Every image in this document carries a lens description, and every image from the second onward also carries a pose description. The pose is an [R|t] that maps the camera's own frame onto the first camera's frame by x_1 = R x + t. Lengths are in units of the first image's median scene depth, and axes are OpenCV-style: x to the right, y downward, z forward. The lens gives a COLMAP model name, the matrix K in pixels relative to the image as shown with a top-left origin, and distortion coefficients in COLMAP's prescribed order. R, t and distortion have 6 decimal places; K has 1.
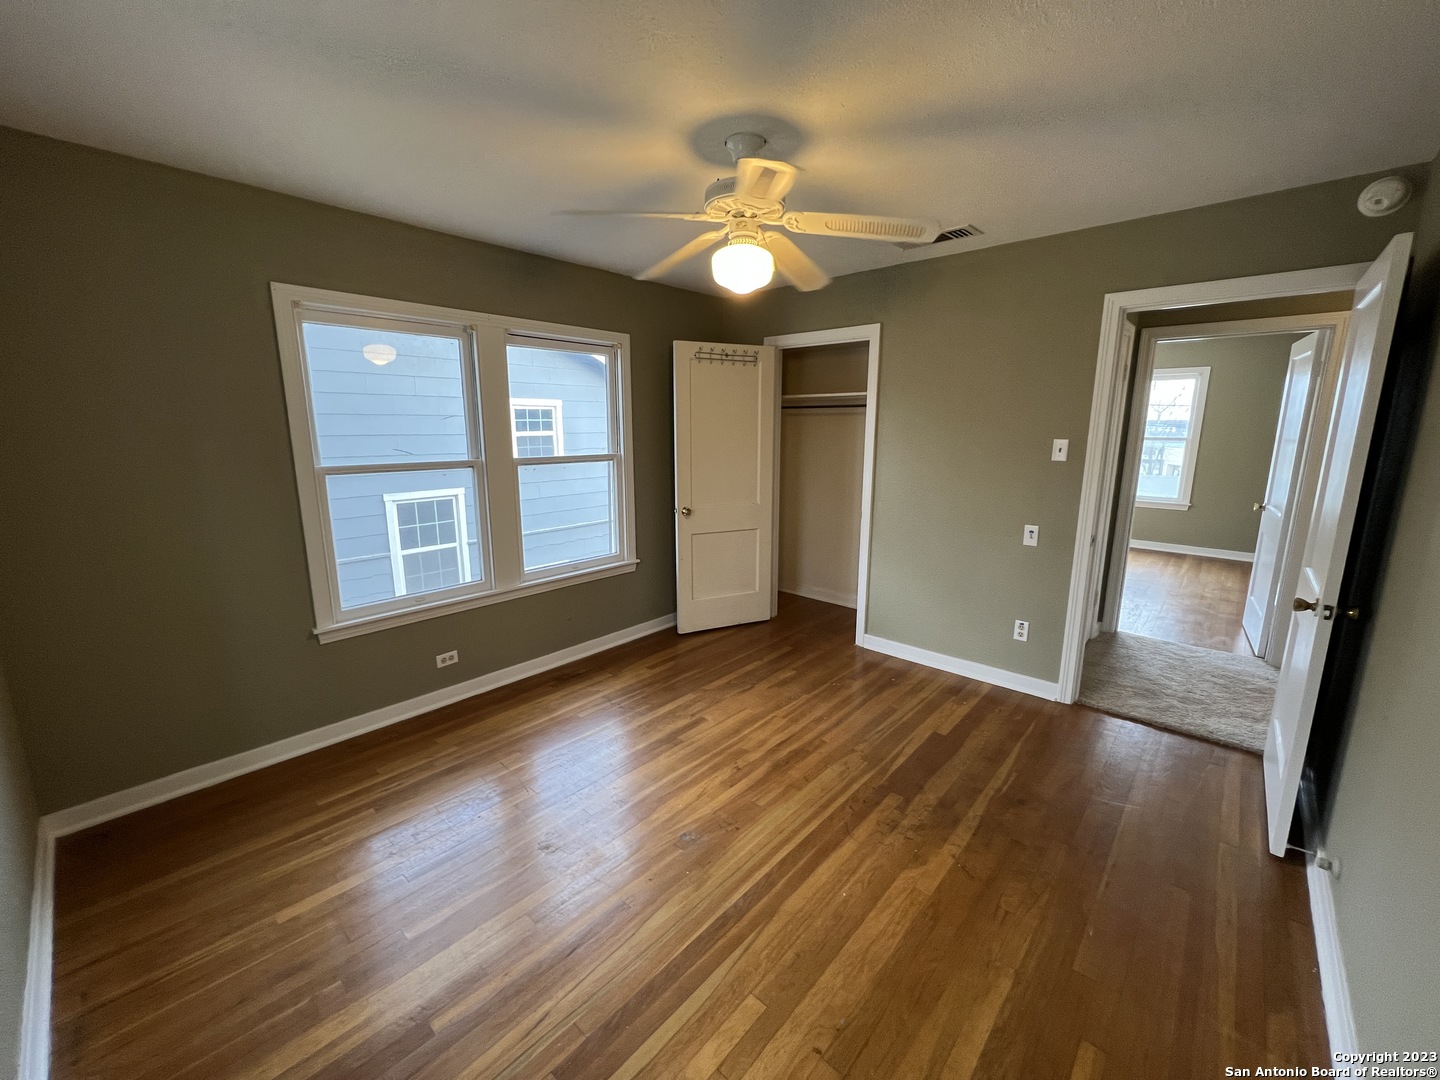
lens RADIAL K [[571.1, 0, 724.2], [0, 571.1, 521.1], [0, 0, 1]] dist [0.000129, 0.000025]
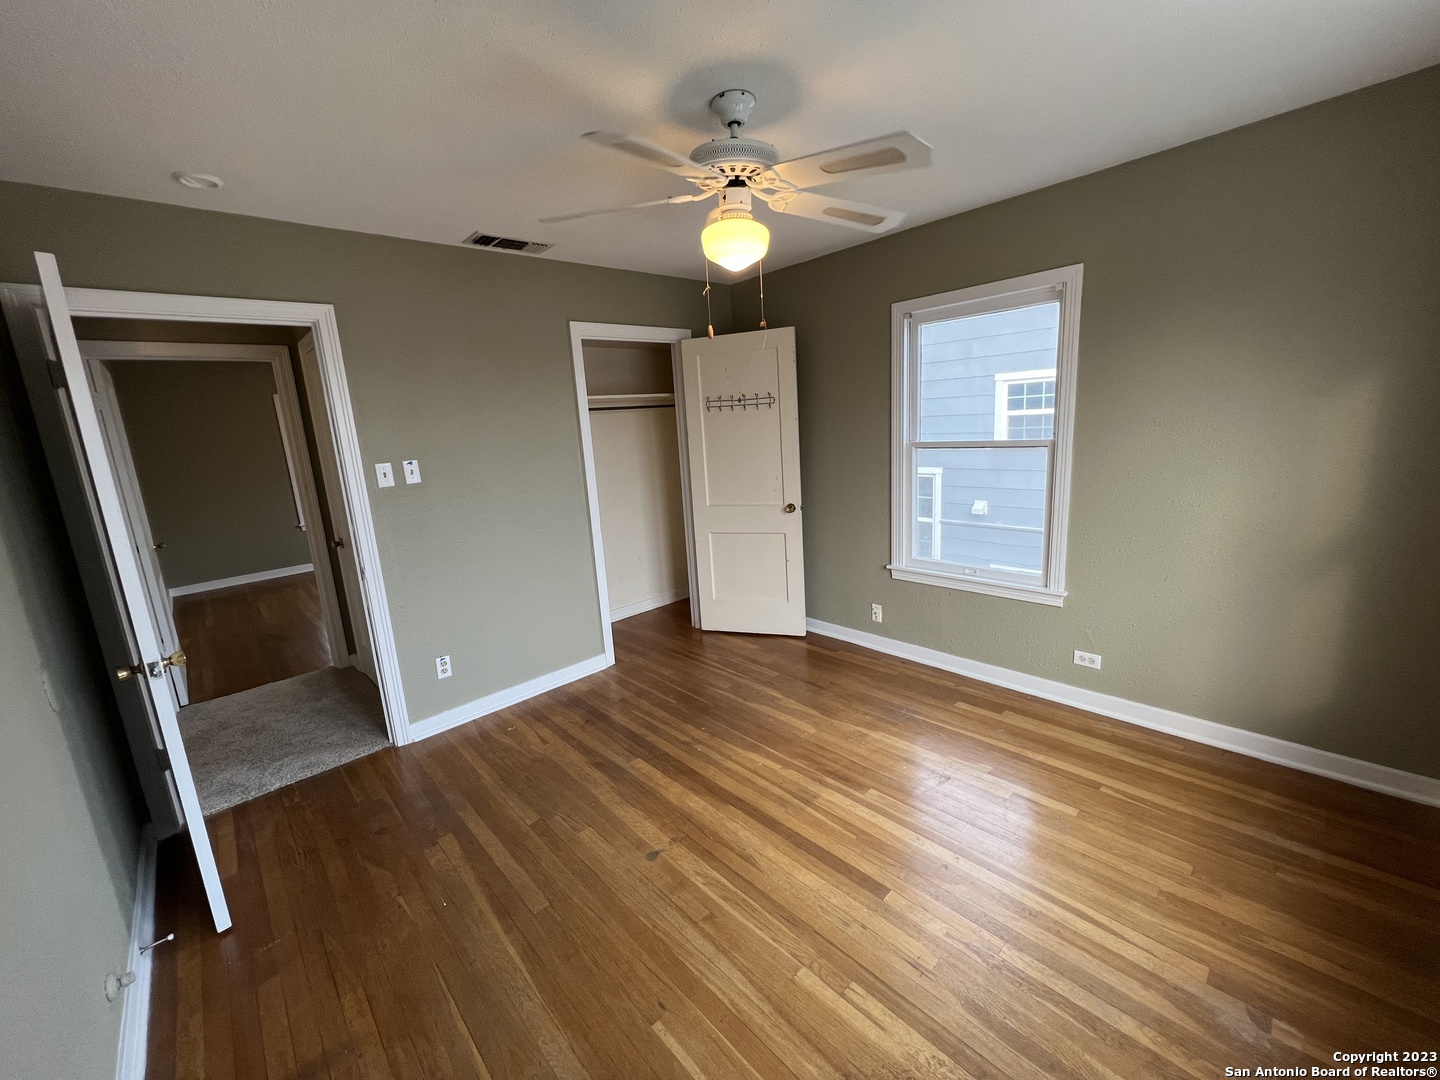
lens RADIAL K [[577.7, 0, 714.2], [0, 577.7, 535.7], [0, 0, 1]] dist [0.002333, 0.000302]
pose [[-0.095796, 0.196537, -0.975805, 0.620856], [-0.102526, 0.973152, 0.206068, -0.112074], [0.990107, 0.119786, -0.073074, 0.674480]]
